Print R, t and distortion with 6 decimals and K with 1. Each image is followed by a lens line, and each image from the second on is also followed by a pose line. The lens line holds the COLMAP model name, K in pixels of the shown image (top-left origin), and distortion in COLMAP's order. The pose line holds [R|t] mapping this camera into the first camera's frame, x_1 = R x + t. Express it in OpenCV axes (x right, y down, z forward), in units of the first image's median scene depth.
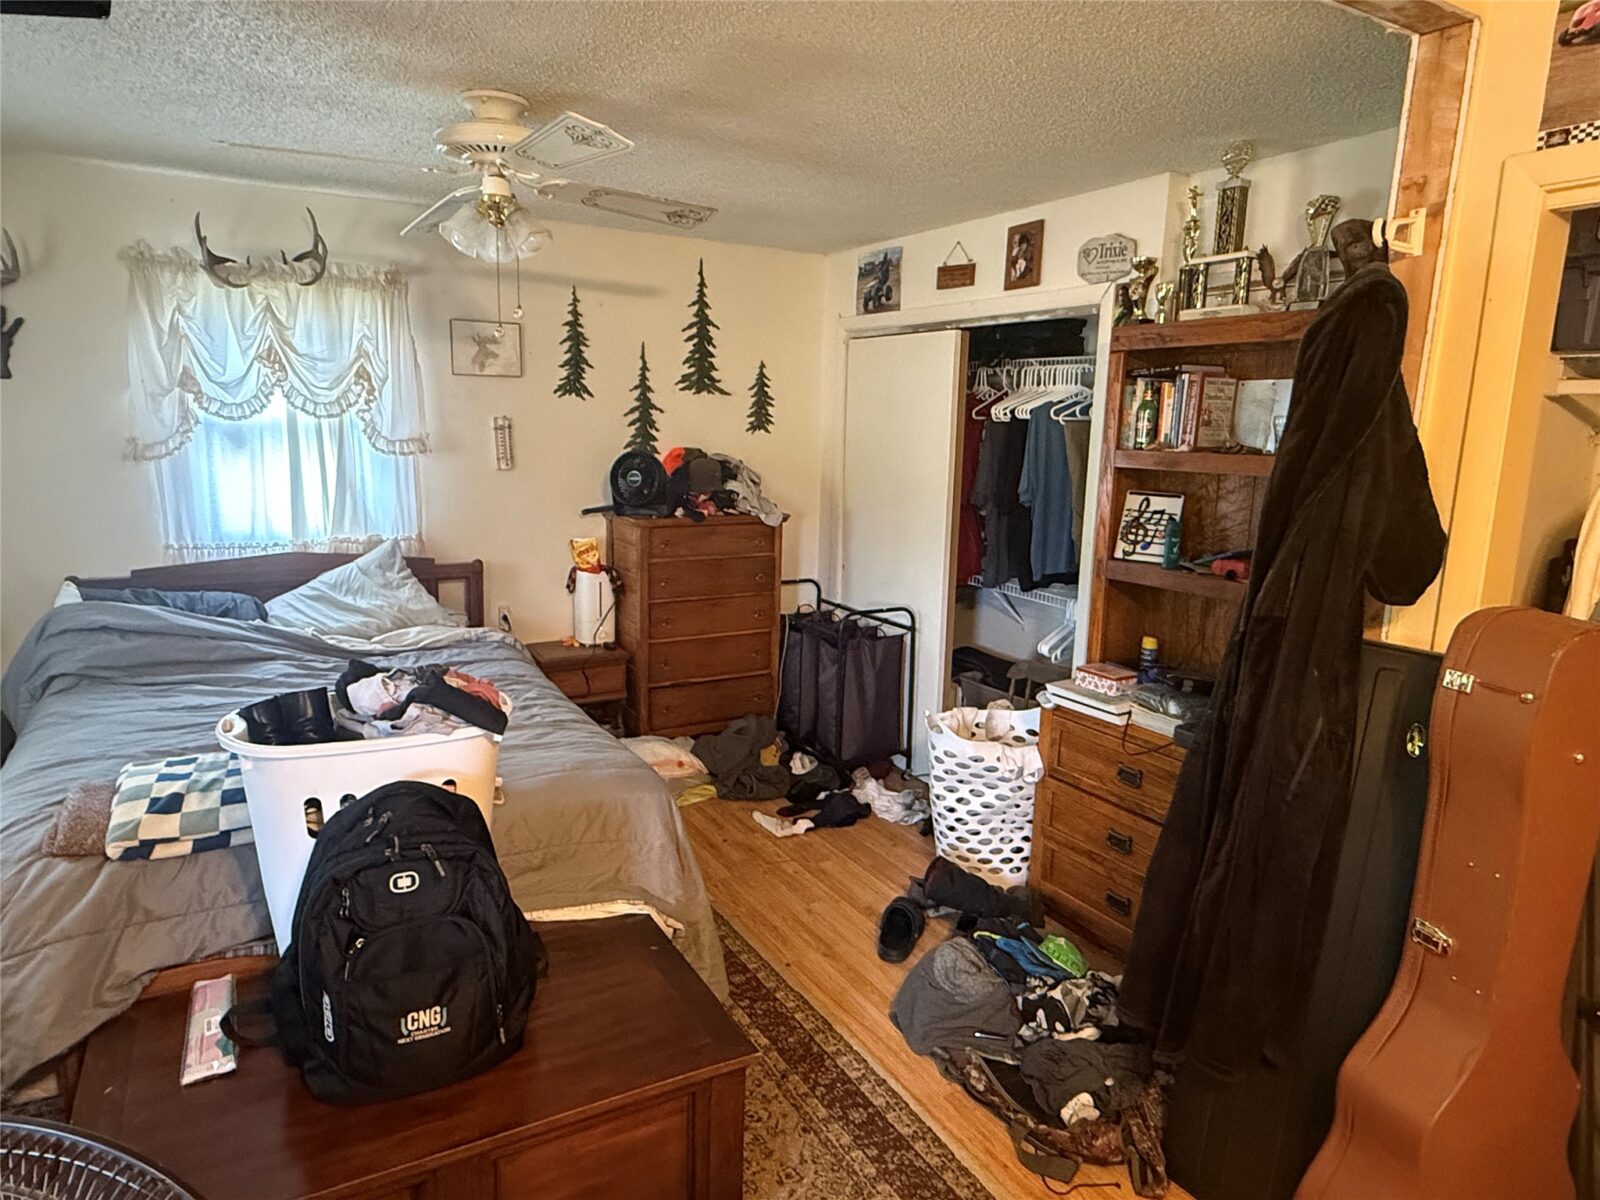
lens RADIAL K [[980.8, 0, 798.7], [0, 980.8, 614.1], [0, 0, 1]] dist [0.001829, 0.002386]
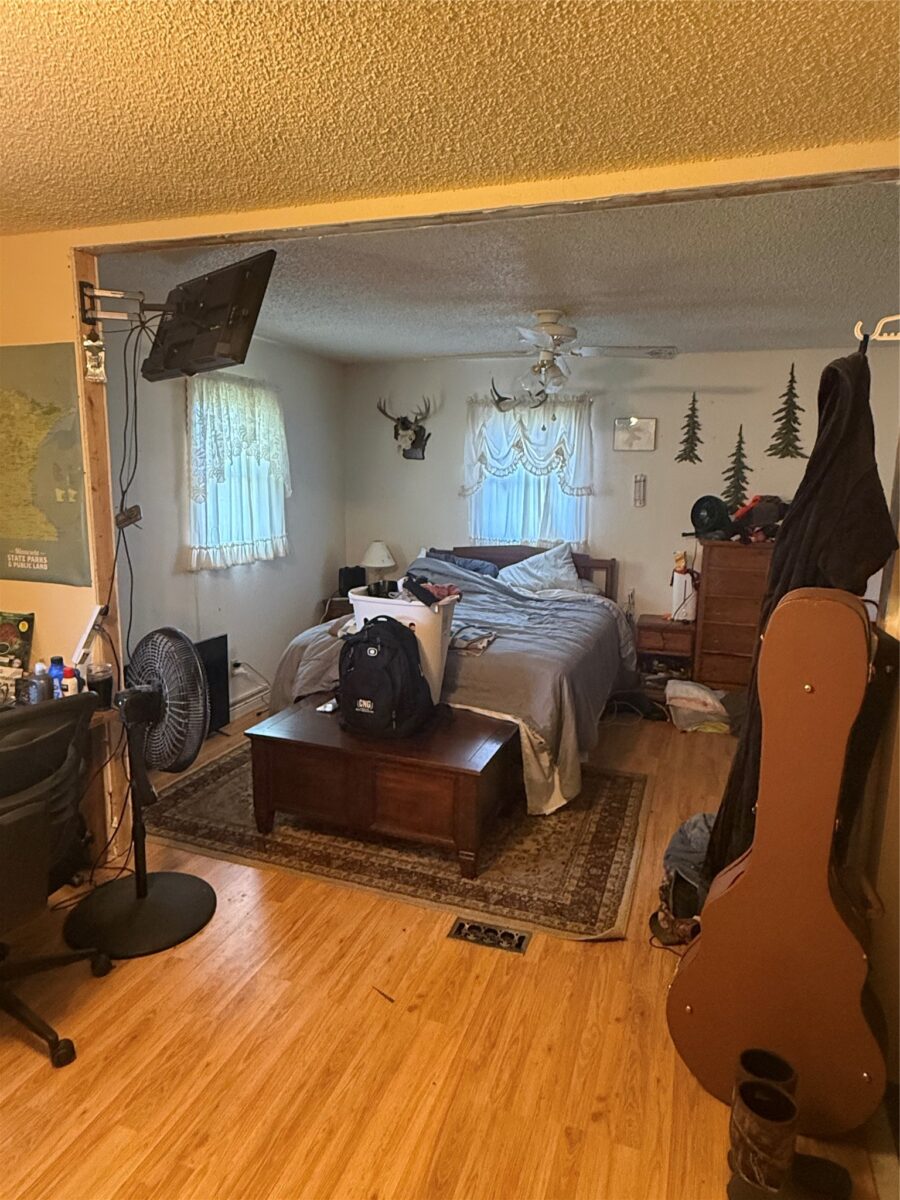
lens RADIAL K [[735.6, 0, 447.1], [0, 735.6, 602.2], [0, 0, 1]] dist [0.001829, 0.002386]
pose [[0.654287, 0.120146, -0.746642, 0.478544], [-0.147479, 0.988615, 0.029847, 0.025528], [0.741727, 0.090586, 0.664557, -0.057272]]
